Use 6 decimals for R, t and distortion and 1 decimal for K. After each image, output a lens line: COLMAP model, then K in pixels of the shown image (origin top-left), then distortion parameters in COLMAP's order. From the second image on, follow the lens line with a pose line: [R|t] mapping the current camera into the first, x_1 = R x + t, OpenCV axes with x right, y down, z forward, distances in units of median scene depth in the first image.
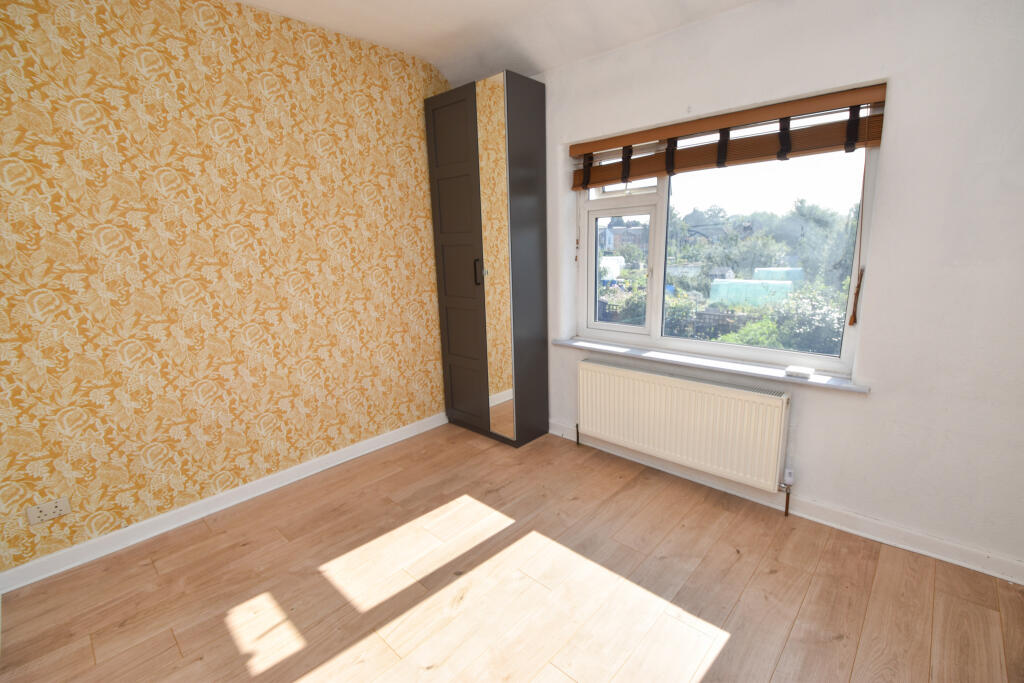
lens RADIAL K [[454.1, 0, 512.7], [0, 454.1, 338.7], [0, 0, 1]] dist [-0.013980, -0.001849]
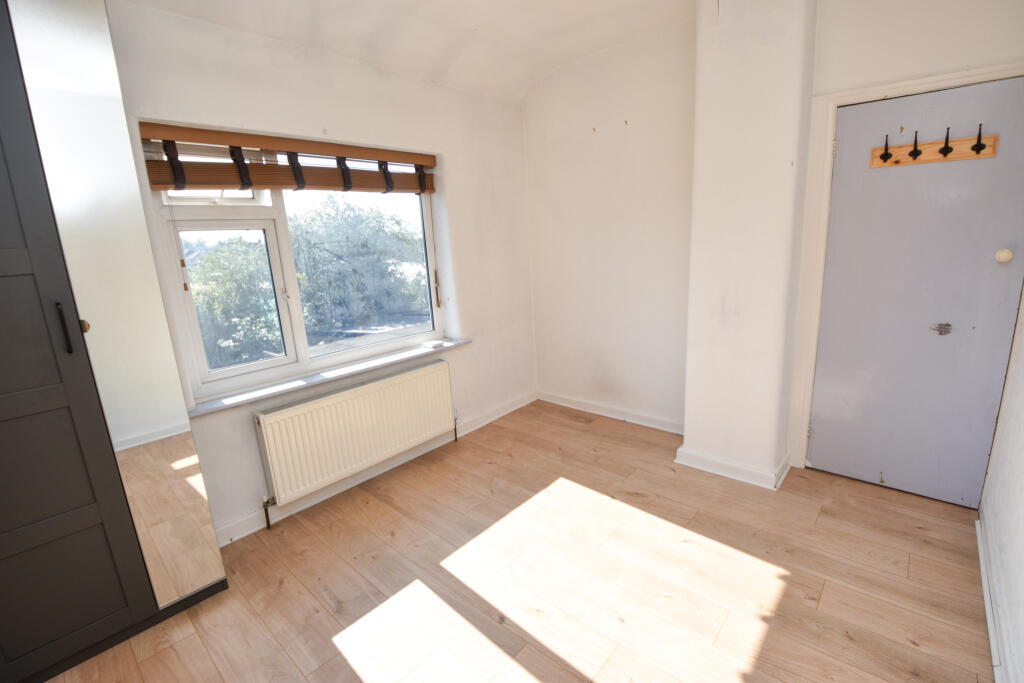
lens RADIAL K [[454.1, 0, 512.9], [0, 454.1, 343.6], [0, 0, 1]] dist [-0.013980, -0.001849]
pose [[-0.026152, -0.184468, 0.982491, -0.729932], [0.267977, 0.945561, 0.184667, -0.116851], [-0.963070, 0.268115, 0.024705, 0.676200]]
